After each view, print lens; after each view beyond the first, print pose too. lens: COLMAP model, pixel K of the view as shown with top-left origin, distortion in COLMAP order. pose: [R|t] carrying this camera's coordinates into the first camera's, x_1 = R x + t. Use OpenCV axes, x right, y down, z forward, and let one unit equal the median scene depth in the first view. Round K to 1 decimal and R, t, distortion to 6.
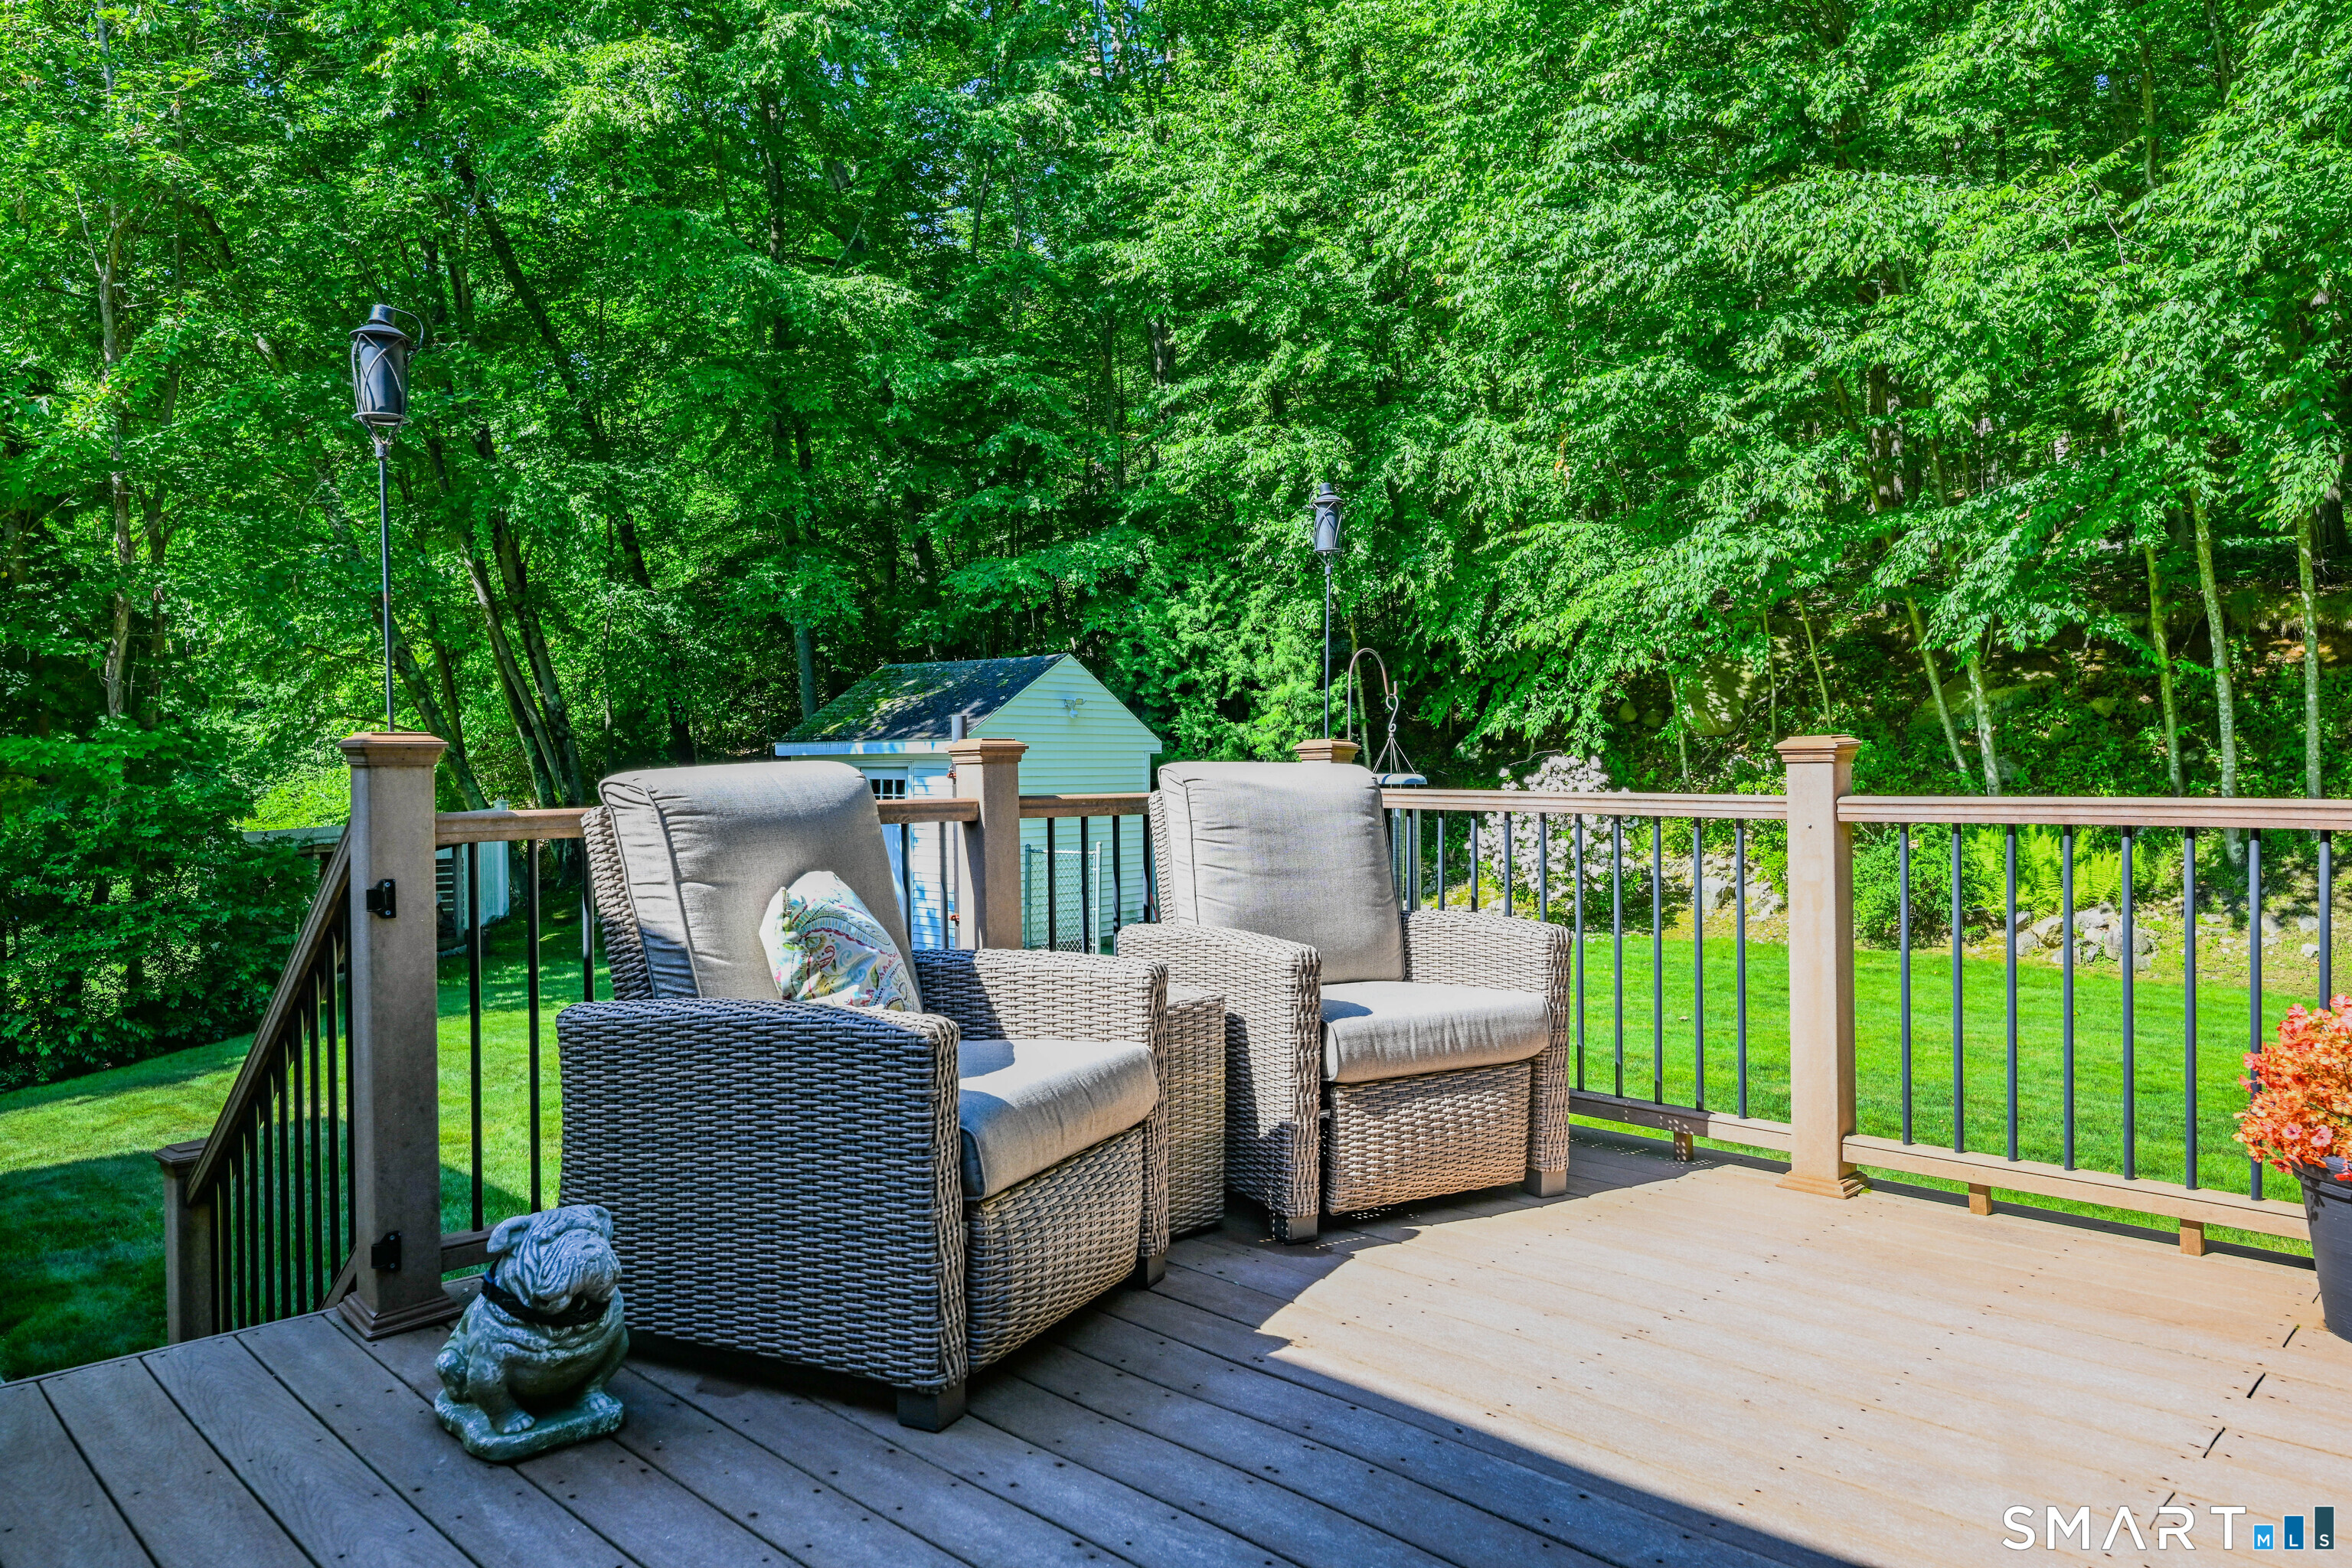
lens RADIAL K [[1567.2, 0, 1172.7], [0, 1567.2, 776.7], [0, 0, 1]] dist [-0.009739, -0.003546]
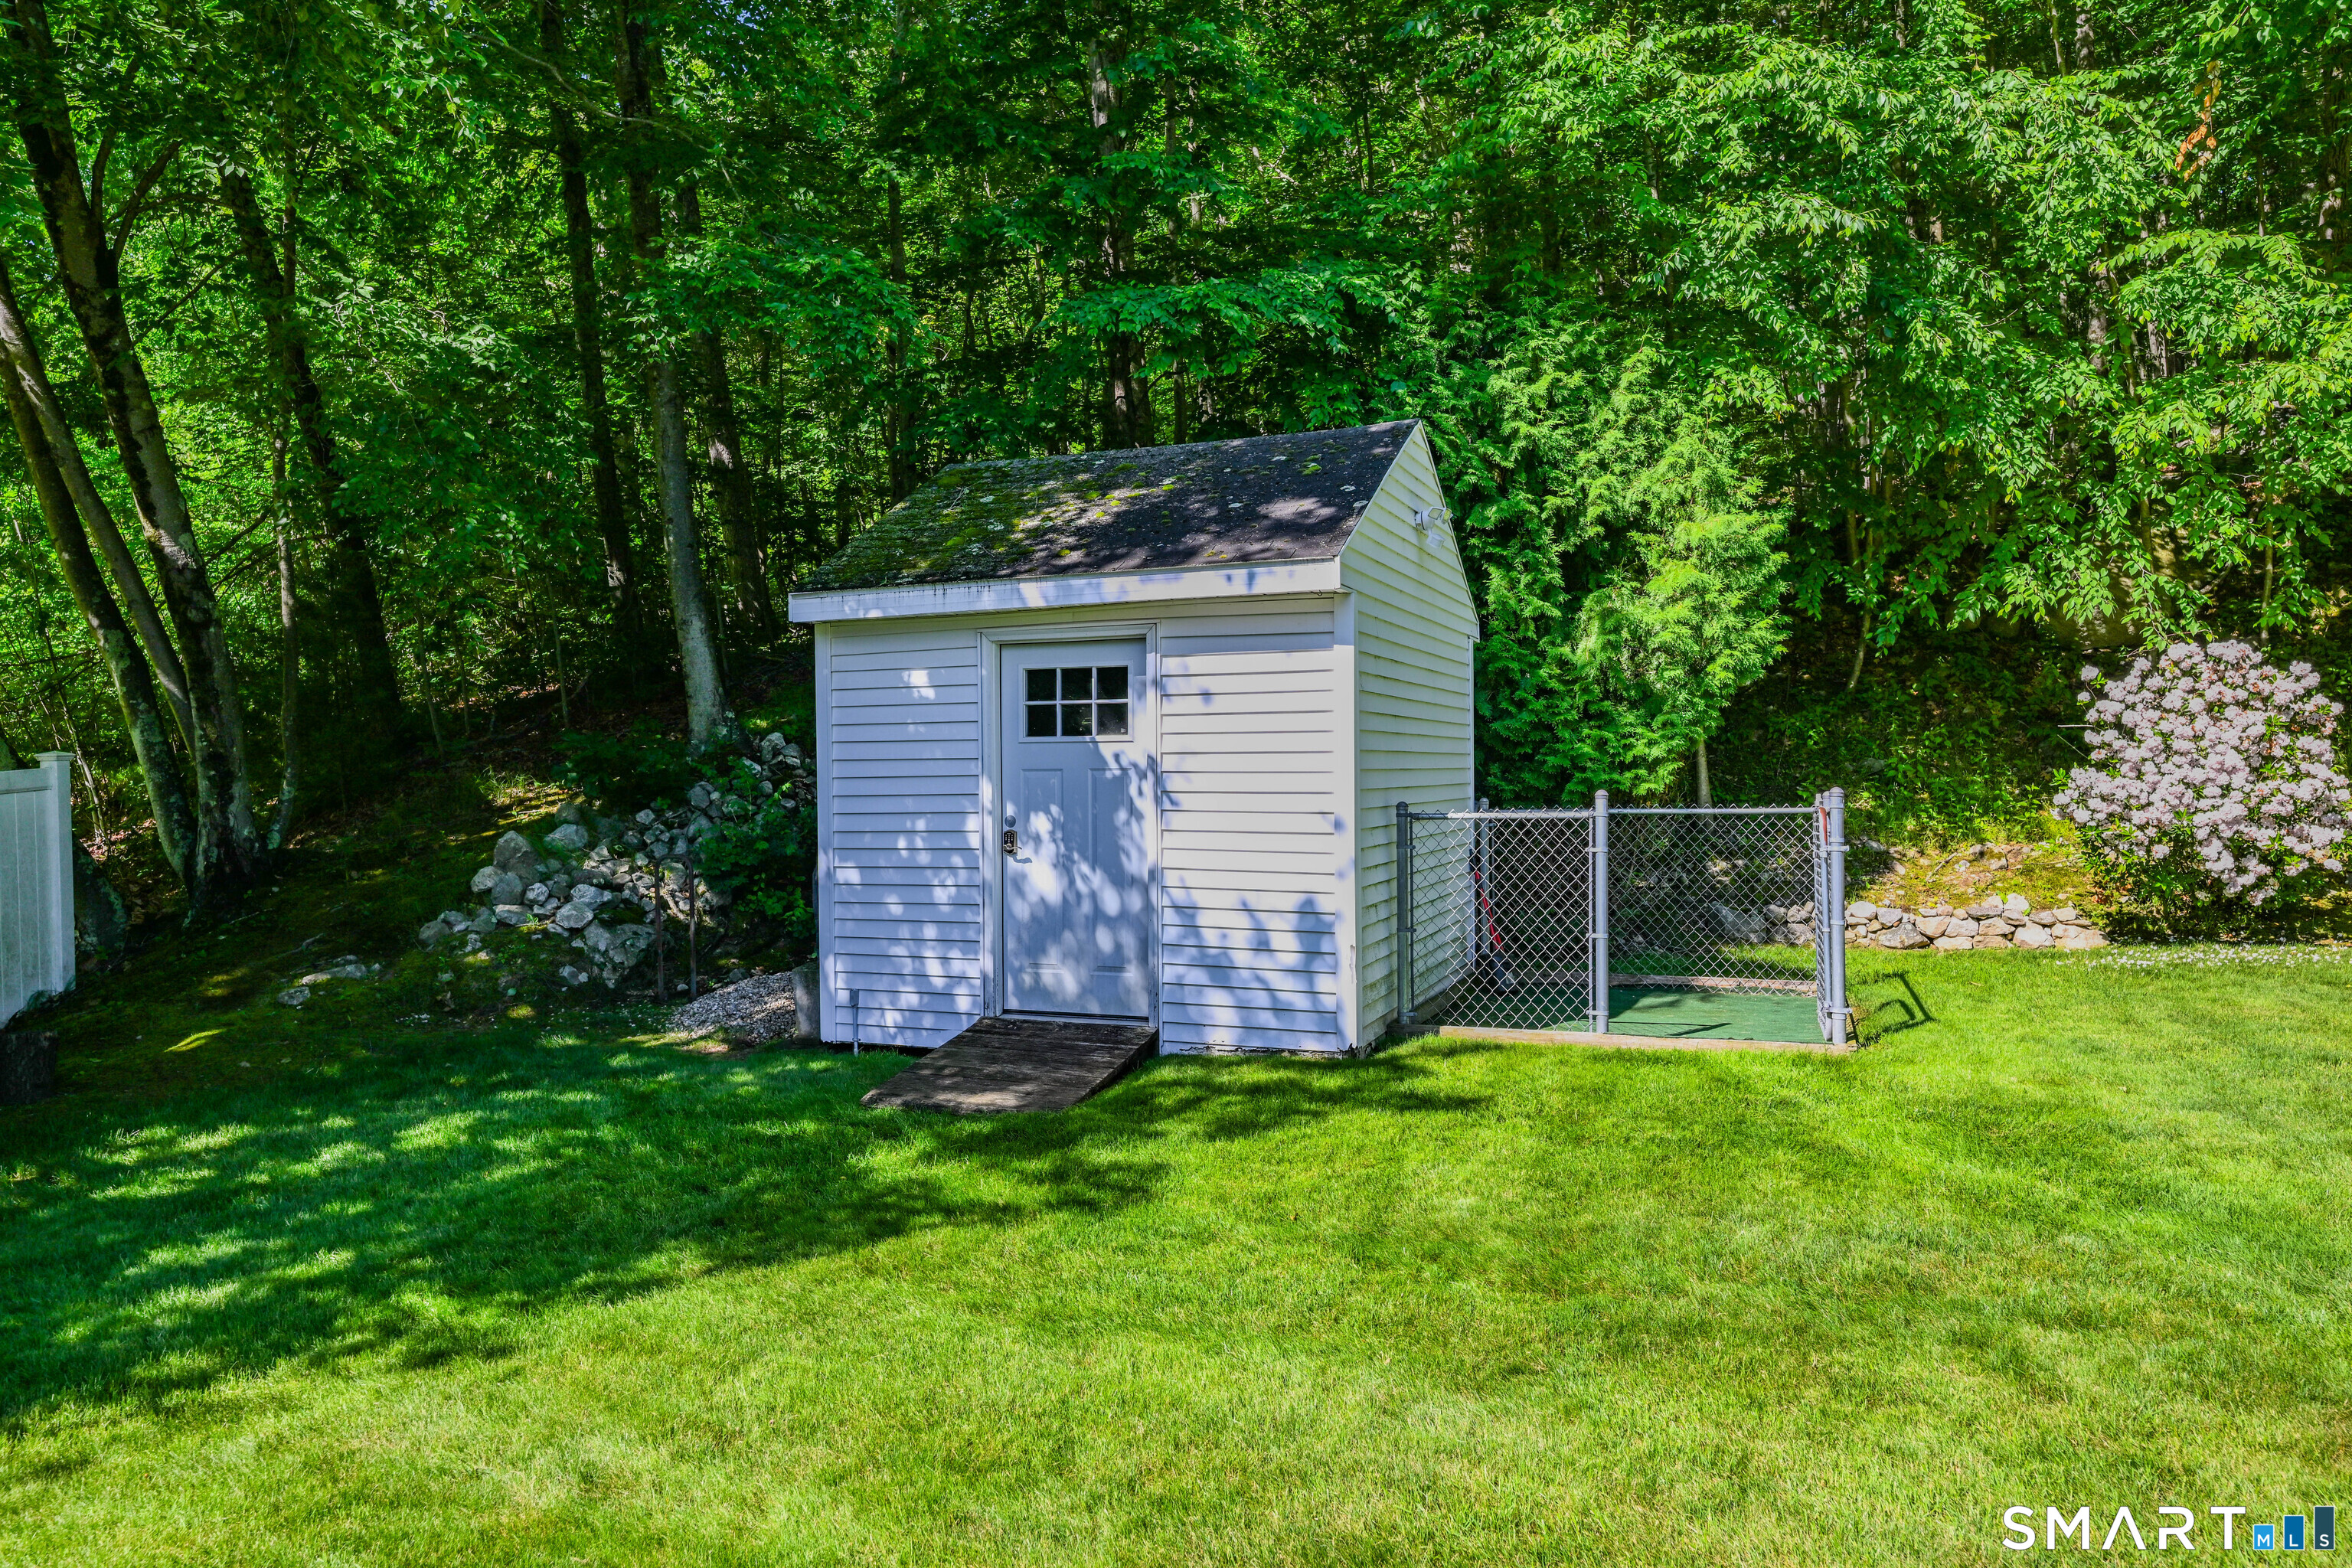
lens RADIAL K [[1567.2, 0, 1160.3], [0, 1567.2, 795.1], [0, 0, 1]] dist [-0.009739, -0.003546]
pose [[0.964149, -0.012210, 0.265079, -0.270278], [0.011582, 0.999925, 0.003930, 0.036036], [-0.265107, -0.000719, 0.964219, 0.528544]]
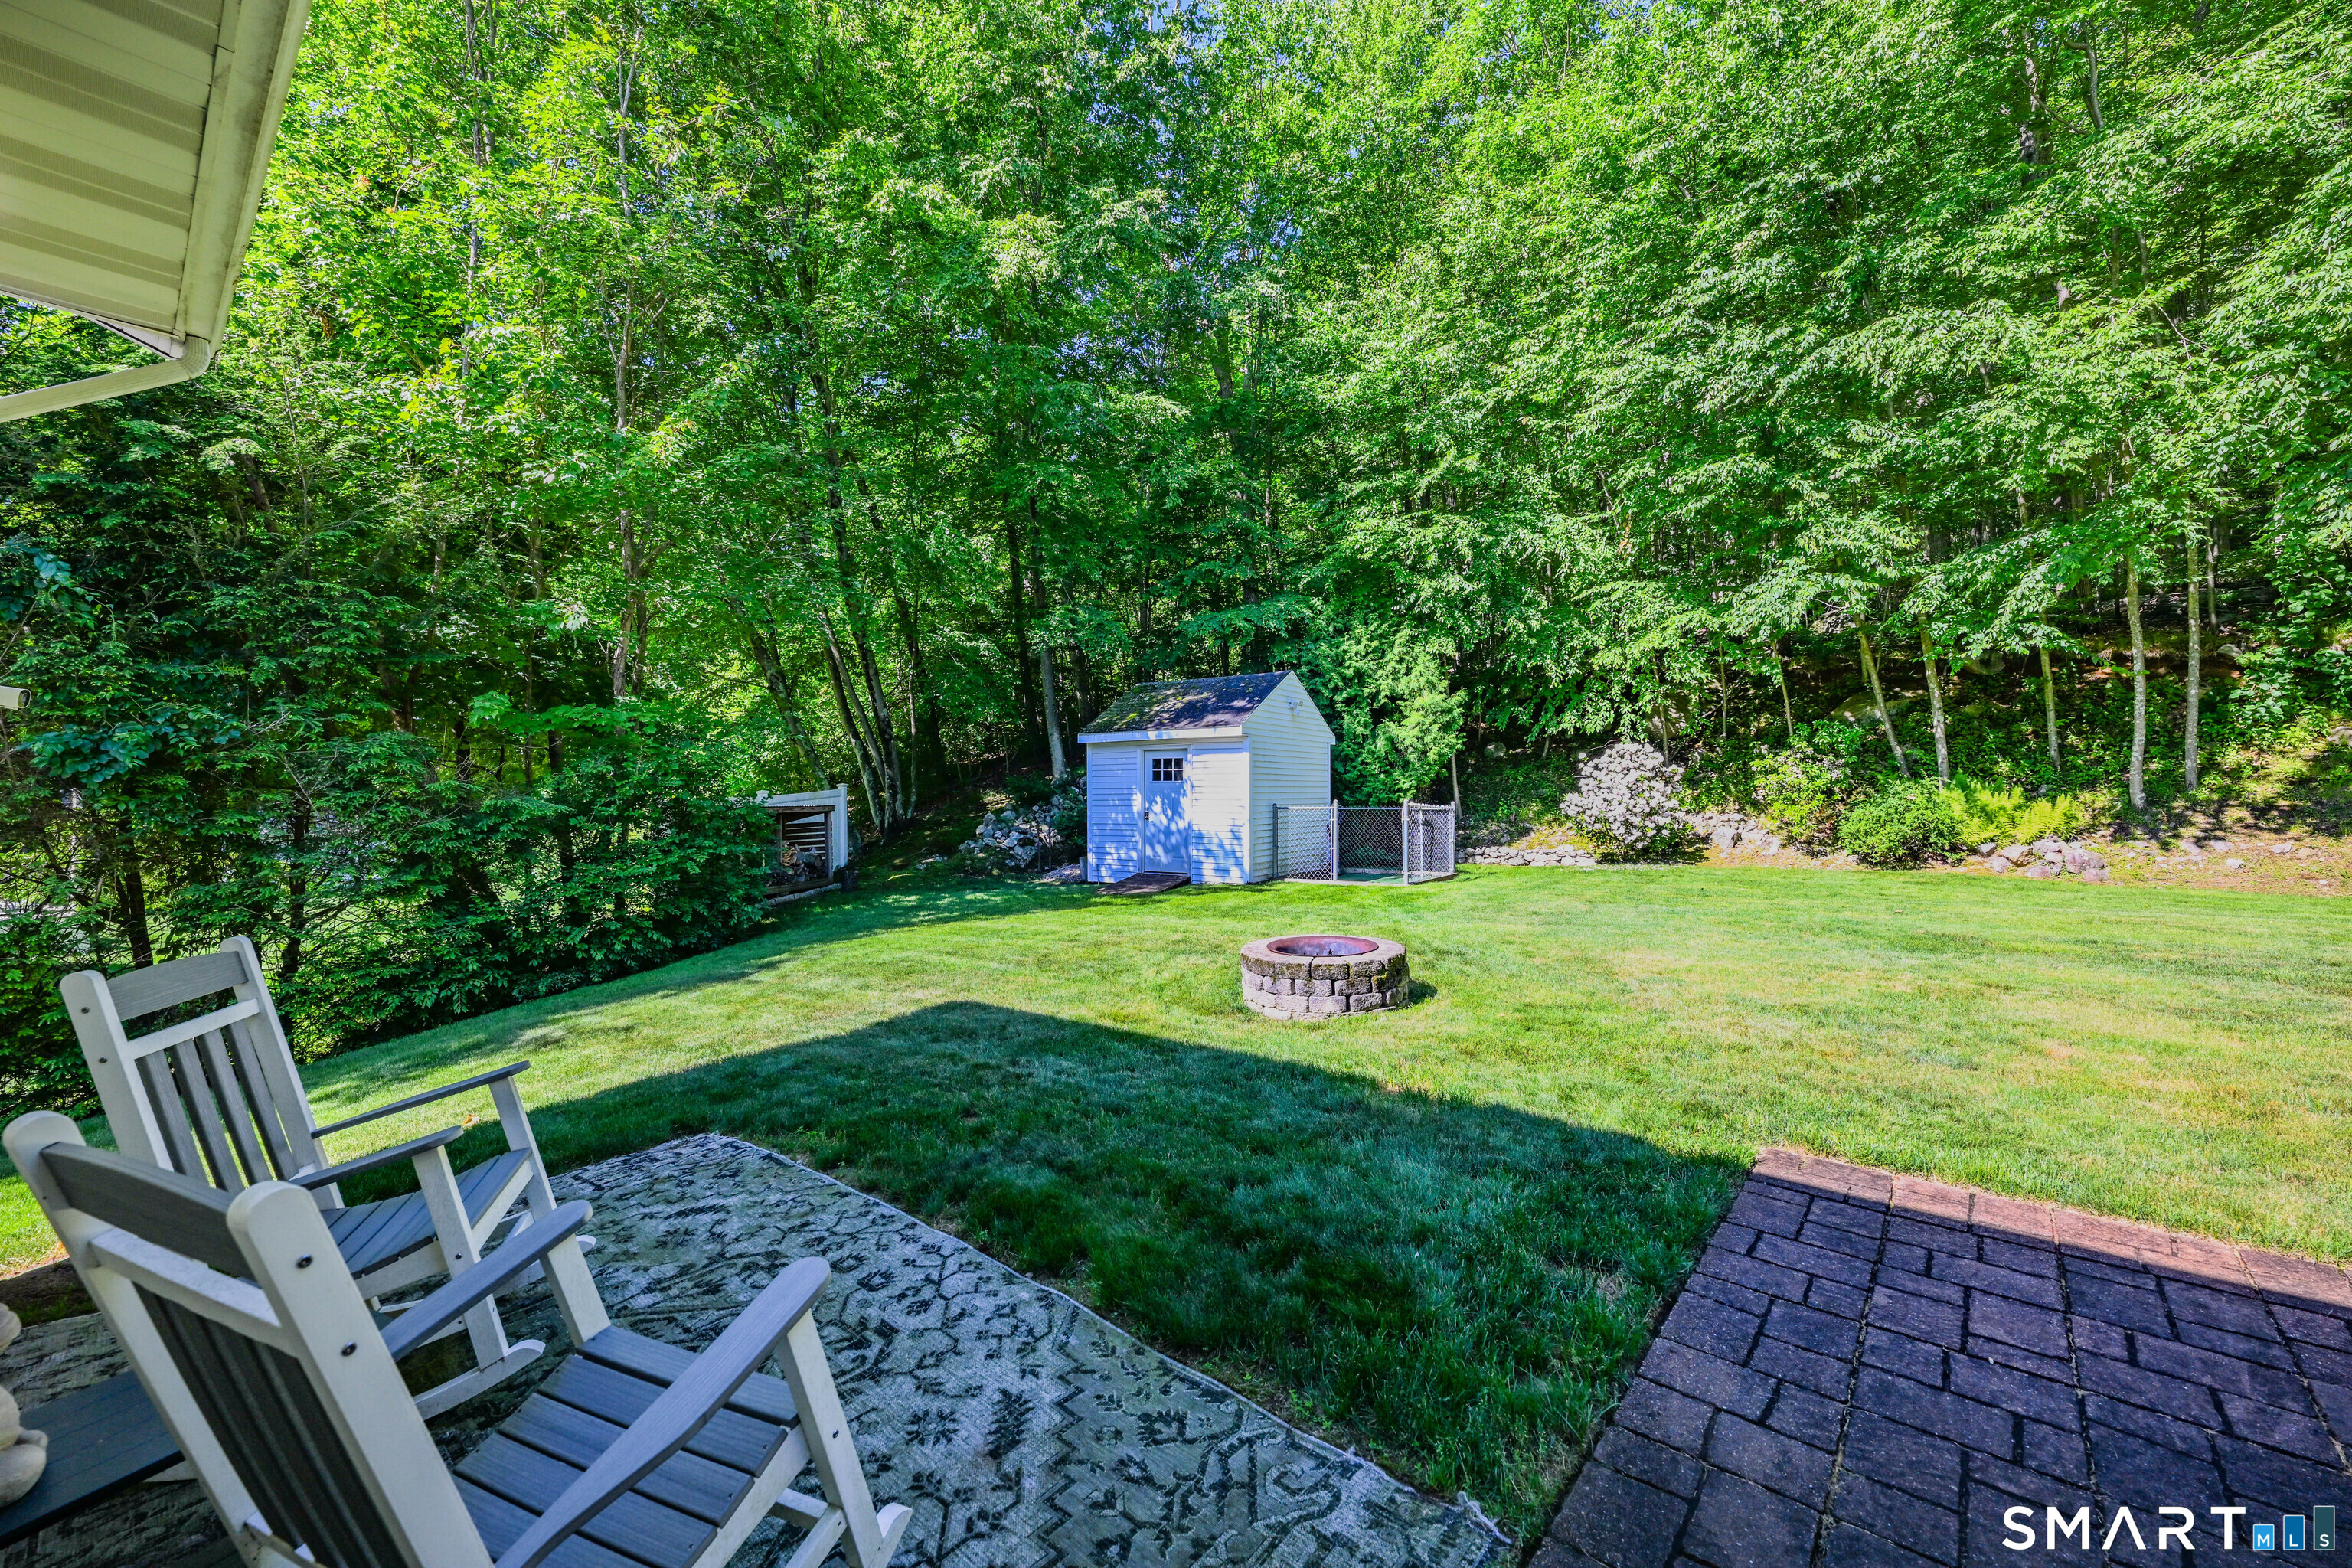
lens RADIAL K [[931.6, 0, 1172.2], [0, 931.6, 803.6], [0, 0, 1]] dist [-0.001805, 0.001463]
pose [[0.997317, -0.003234, 0.073133, -0.229770], [0.003155, 0.999994, 0.001194, 0.039577], [-0.073137, -0.000960, 0.997321, 0.163186]]
